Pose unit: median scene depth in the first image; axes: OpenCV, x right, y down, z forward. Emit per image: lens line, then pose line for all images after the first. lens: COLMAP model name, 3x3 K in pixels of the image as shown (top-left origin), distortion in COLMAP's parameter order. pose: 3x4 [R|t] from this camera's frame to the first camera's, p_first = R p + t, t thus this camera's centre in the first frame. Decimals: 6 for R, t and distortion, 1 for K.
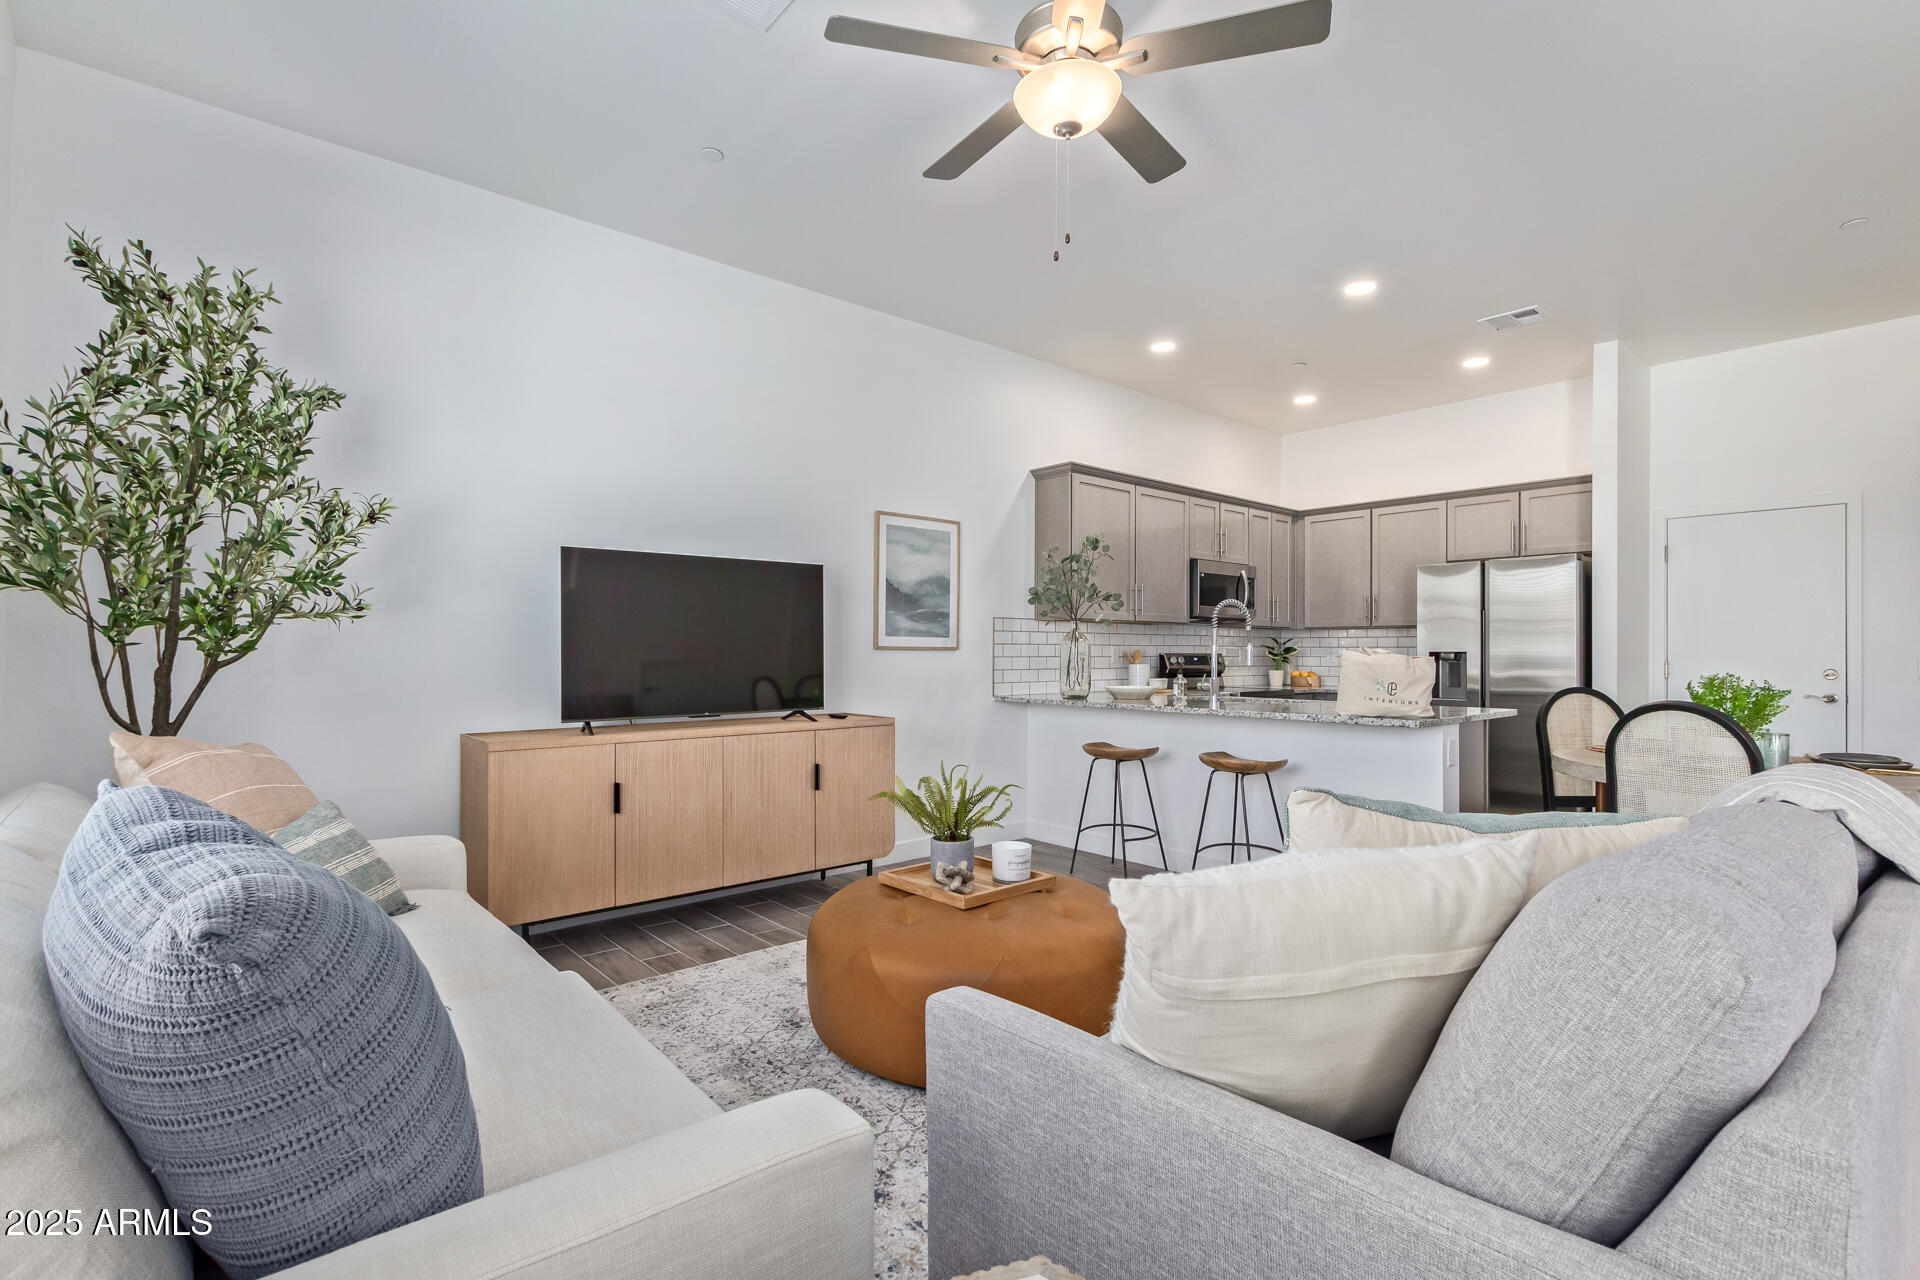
lens RADIAL K [[891.6, 0, 953.7], [0, 891.6, 647.9], [0, 0, 1]] dist [0.001759, 0.000445]
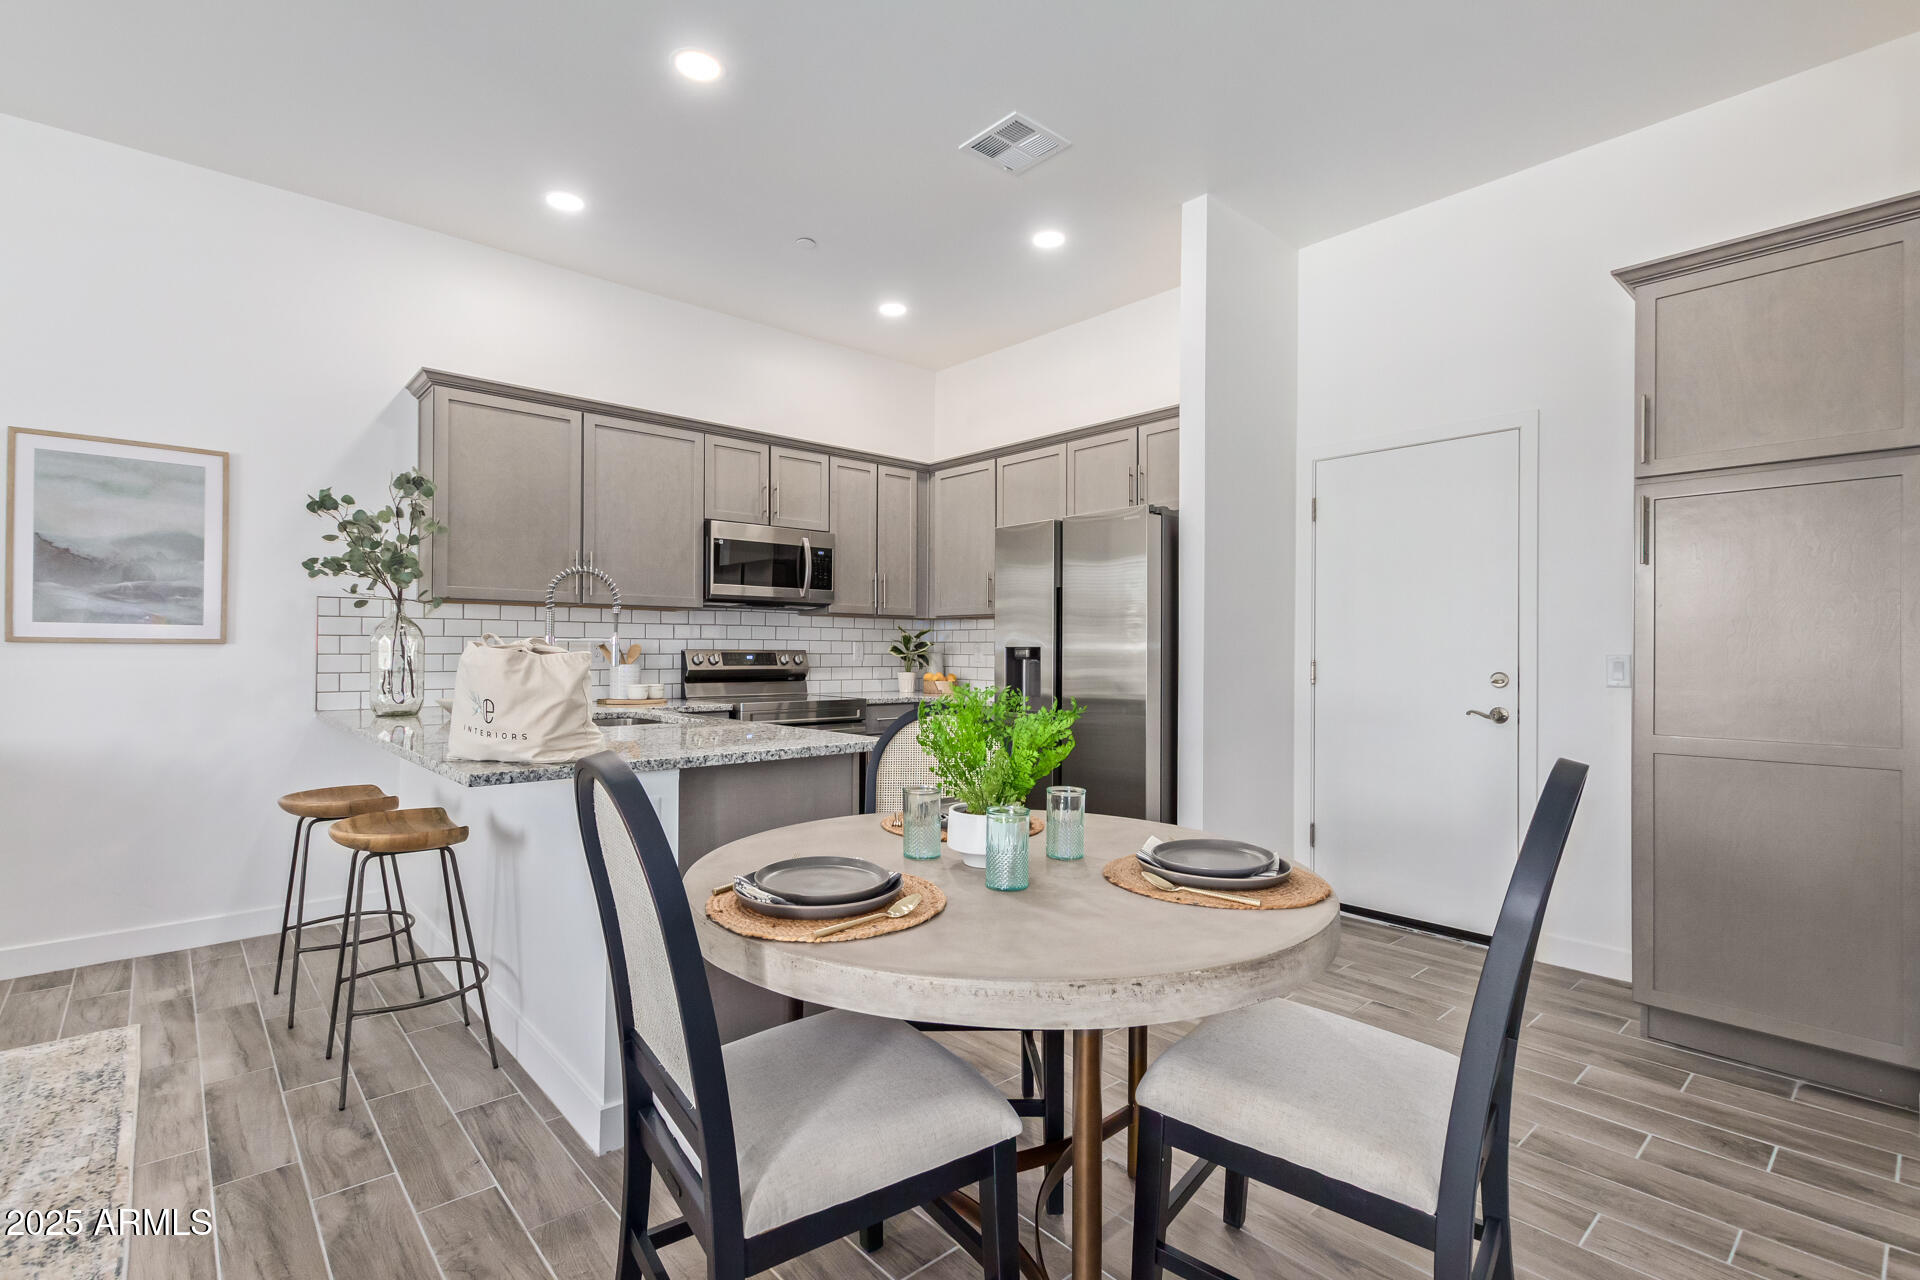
lens RADIAL K [[891.6, 0, 953.7], [0, 891.6, 647.9], [0, 0, 1]] dist [0.001759, 0.000445]
pose [[0.999932, 0.001909, 0.011543, 0.546463], [-0.001938, 0.999995, 0.002444, 0.003123], [-0.011538, -0.002467, 0.999930, 0.317998]]
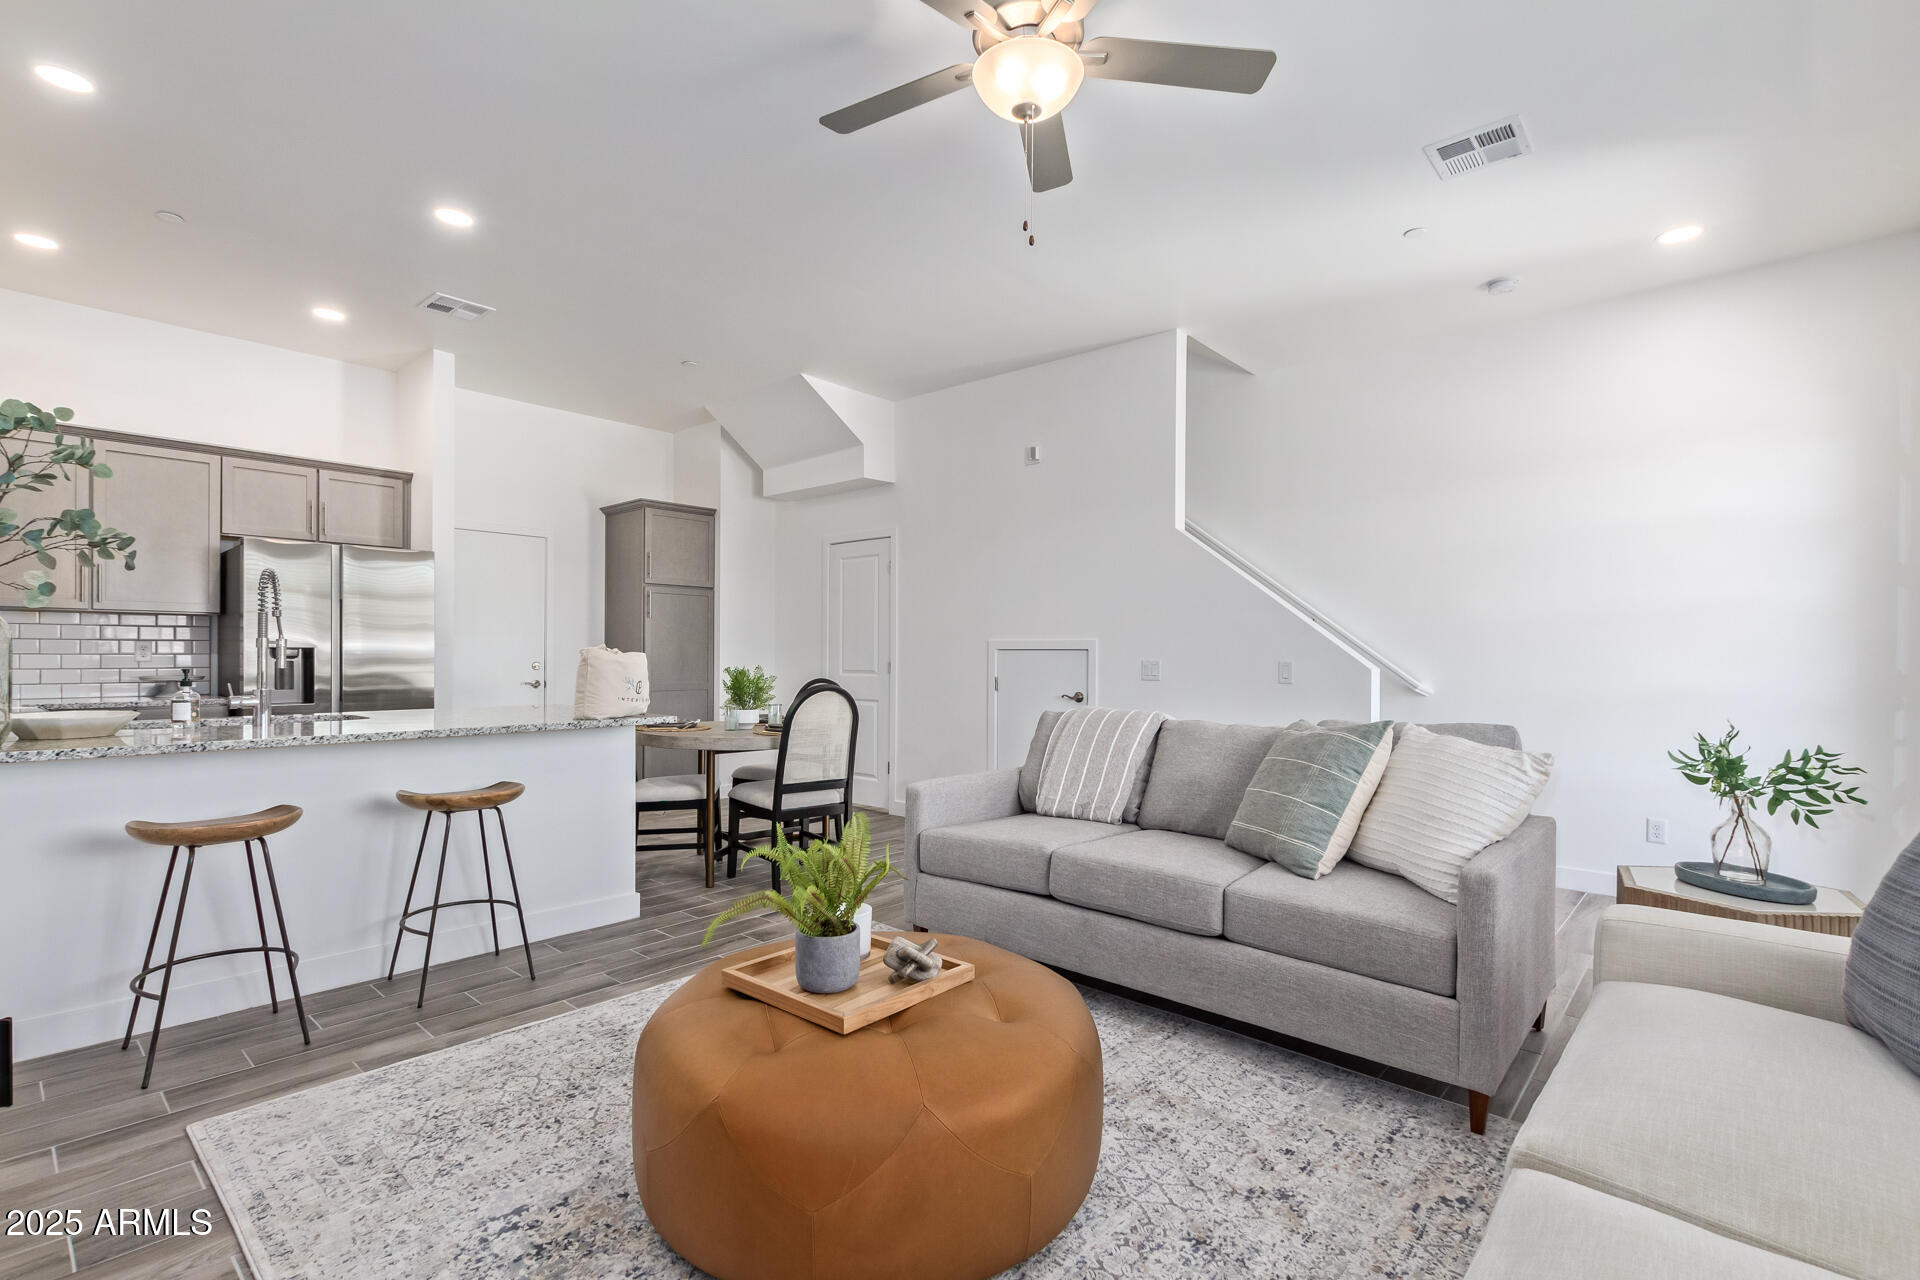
lens RADIAL K [[891.6, 0, 953.7], [0, 891.6, 647.9], [0, 0, 1]] dist [0.001759, 0.000445]
pose [[-0.127417, 0.001485, 0.991848, -0.384792], [-0.015350, 0.999876, -0.003469, -0.002219], [-0.991731, -0.015667, -0.127378, 0.546347]]
